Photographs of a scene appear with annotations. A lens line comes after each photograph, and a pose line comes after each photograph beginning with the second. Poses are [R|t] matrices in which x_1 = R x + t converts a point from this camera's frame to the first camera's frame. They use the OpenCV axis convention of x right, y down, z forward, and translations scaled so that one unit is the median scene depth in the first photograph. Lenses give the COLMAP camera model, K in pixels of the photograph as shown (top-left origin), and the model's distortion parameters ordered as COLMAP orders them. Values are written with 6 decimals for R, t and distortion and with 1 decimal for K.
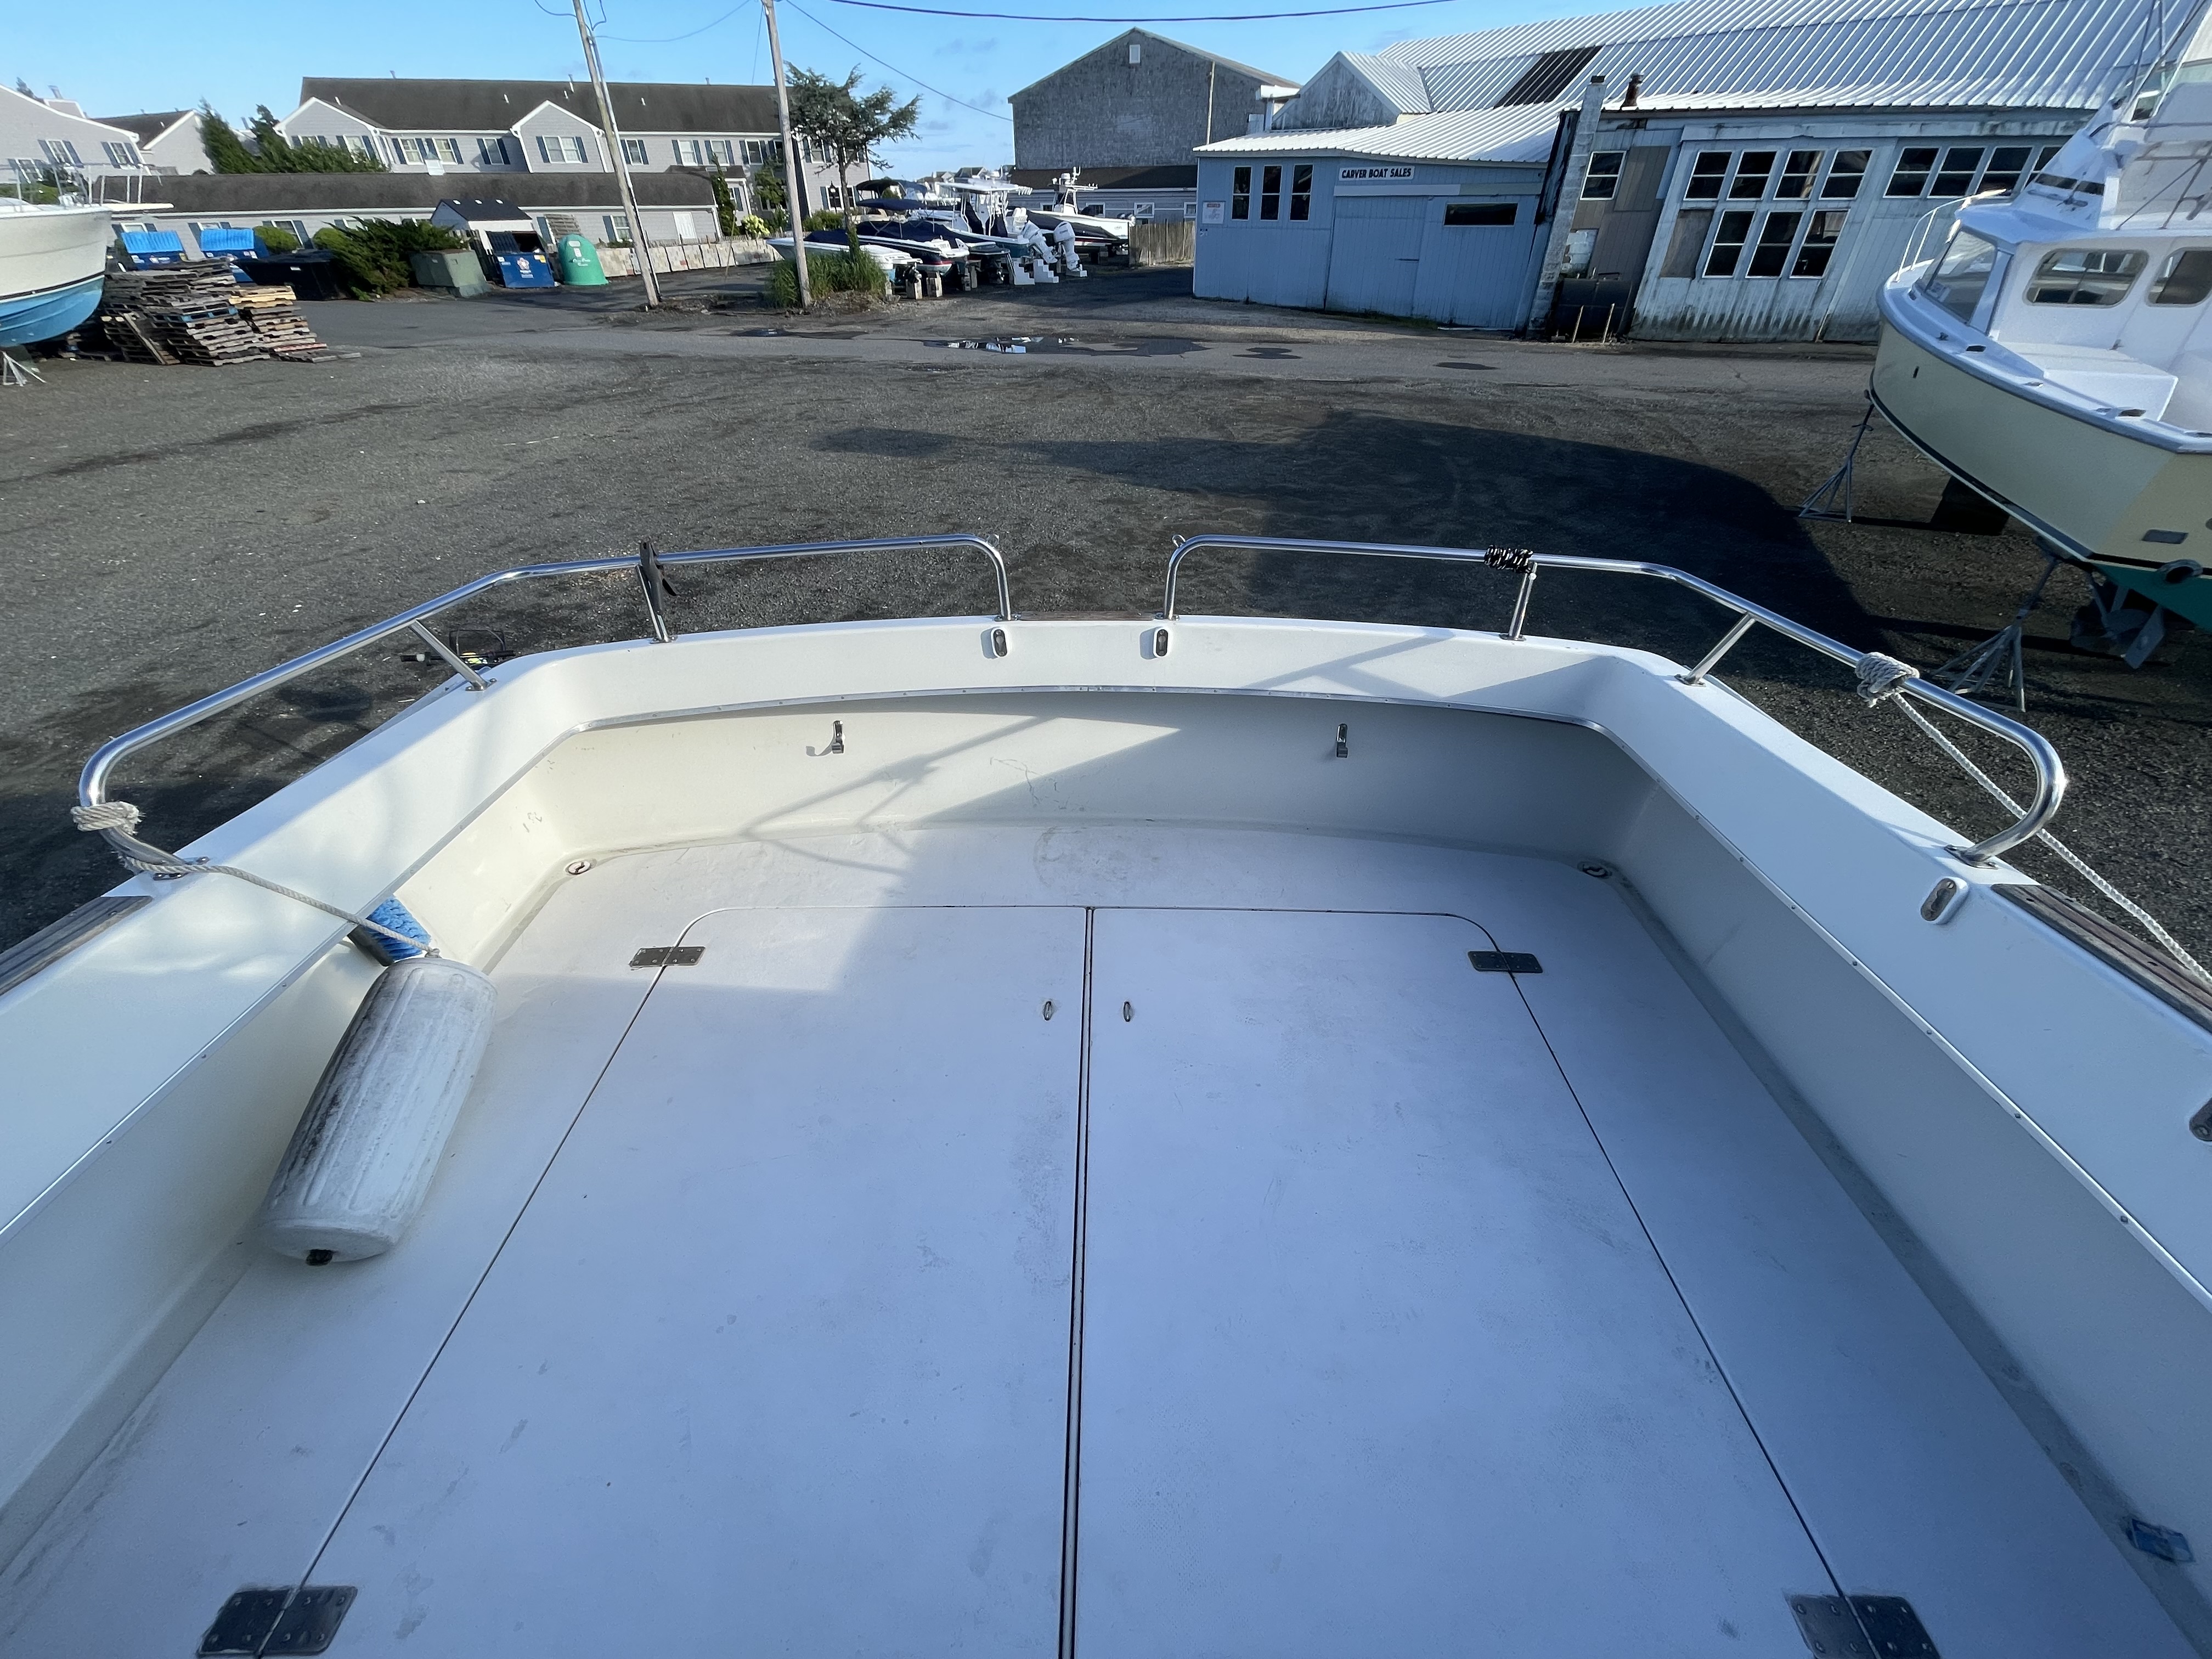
lens RADIAL K [[876.9, 0, 1106.0], [0, 876.9, 829.5], [0, 0, 1]] dist [0.002979, -0.002473]
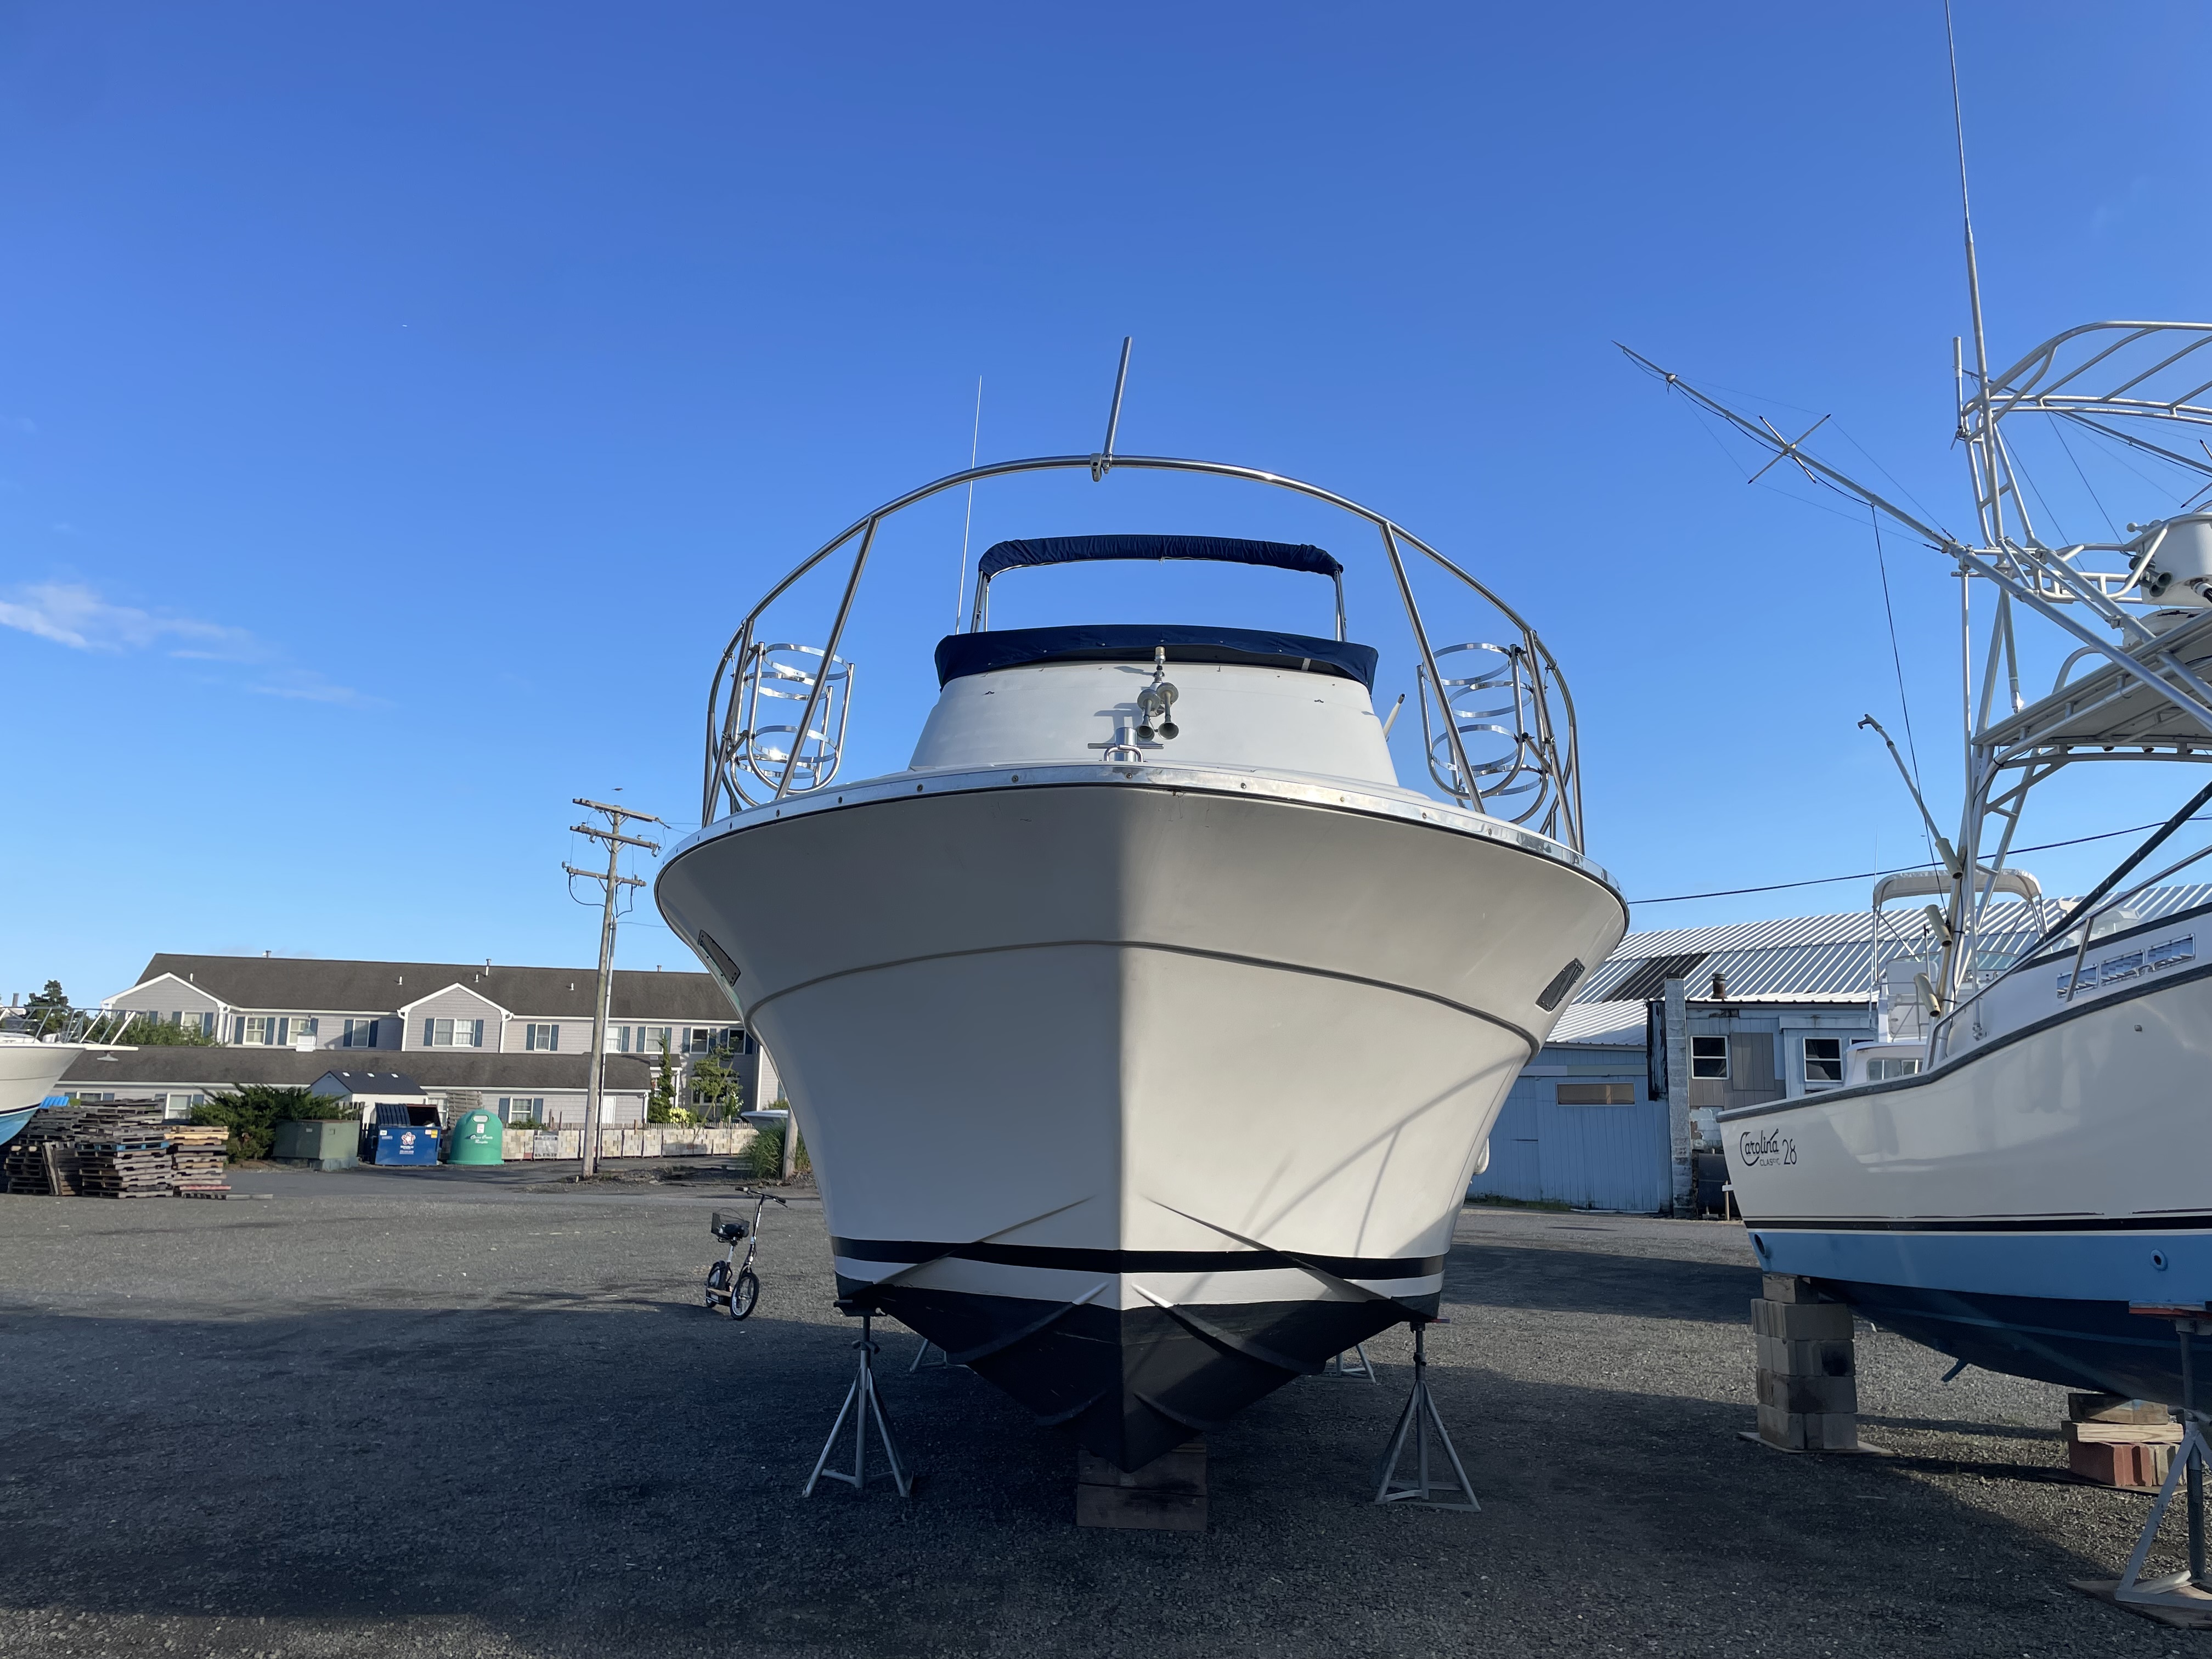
lens RADIAL K [[1691.9, 0, 1106.0], [0, 1691.9, 829.5], [0, 0, 1]] dist [0.126949, -0.171366]
pose [[0.999264, 0.018918, -0.033372, -0.004190], [-0.037121, 0.696328, -0.716763, 0.232537], [0.009678, 0.717474, 0.696518, -0.248611]]
